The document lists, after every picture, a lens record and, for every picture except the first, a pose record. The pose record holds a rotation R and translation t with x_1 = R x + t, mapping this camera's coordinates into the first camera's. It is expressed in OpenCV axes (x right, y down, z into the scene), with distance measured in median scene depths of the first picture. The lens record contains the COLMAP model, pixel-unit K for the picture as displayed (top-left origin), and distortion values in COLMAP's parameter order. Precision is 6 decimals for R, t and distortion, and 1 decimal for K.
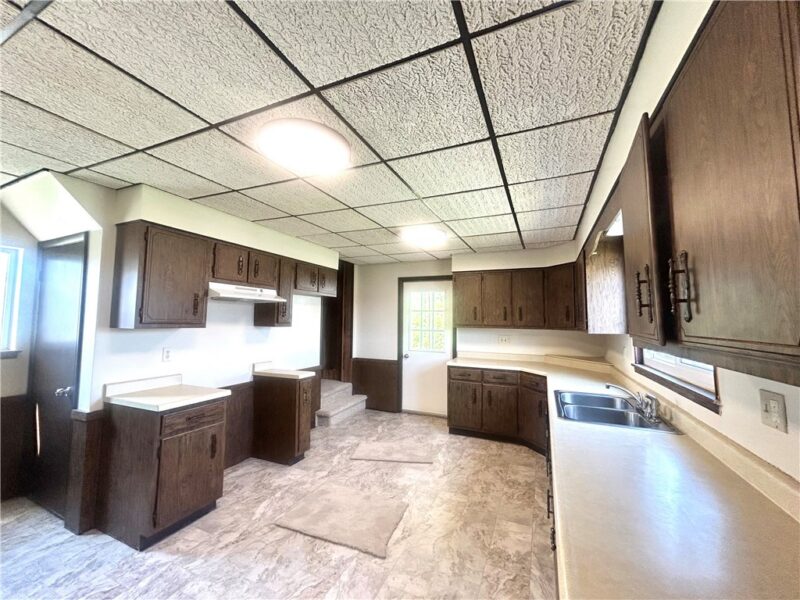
lens RADIAL K [[316.1, 0, 402.6], [0, 316.1, 298.5], [0, 0, 1]] dist [0.000443, 0.000045]
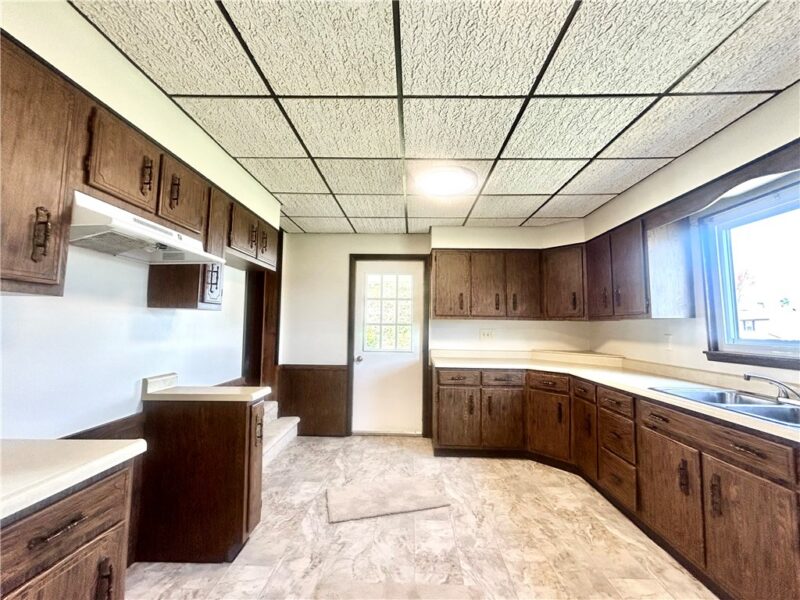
lens RADIAL K [[335.9, 0, 398.4], [0, 335.9, 298.4], [0, 0, 1]] dist [0.001753, 0.000649]
pose [[0.930067, 0.028875, 0.366253, -0.266172], [-0.025276, 0.999574, -0.014620, 0.064505], [-0.366519, 0.004340, 0.930400, 0.300614]]
